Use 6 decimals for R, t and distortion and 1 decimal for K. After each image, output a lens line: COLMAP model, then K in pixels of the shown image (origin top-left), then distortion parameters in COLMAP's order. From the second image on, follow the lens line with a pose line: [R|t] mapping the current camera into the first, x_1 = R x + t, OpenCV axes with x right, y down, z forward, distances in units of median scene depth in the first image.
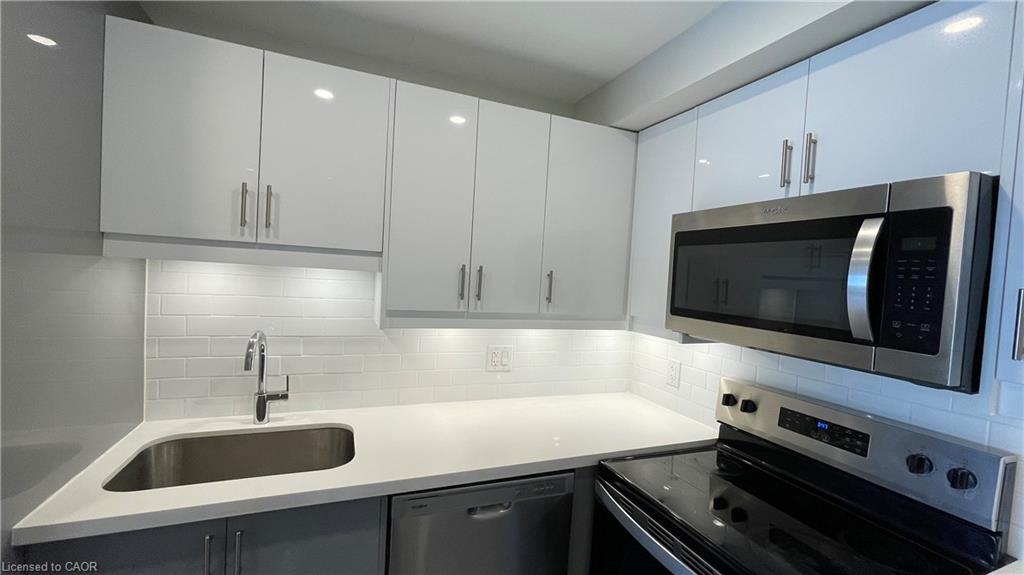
lens RADIAL K [[421.1, 0, 505.8], [0, 421.1, 286.0], [0, 0, 1]] dist [0.013795, 0.000266]
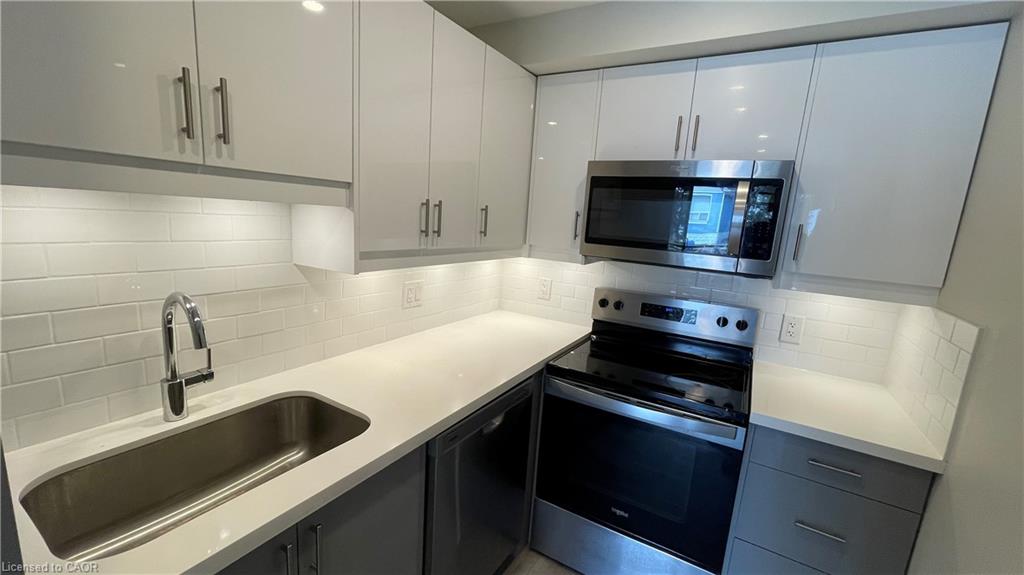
lens RADIAL K [[421.1, 0, 511.0], [0, 421.1, 285.0], [0, 0, 1]] dist [0.013795, 0.000266]
pose [[0.796390, -0.103711, 0.595825, -0.529223], [-0.003622, 0.984351, 0.176180, -0.028840], [-0.604773, -0.142466, 0.783552, 0.120803]]
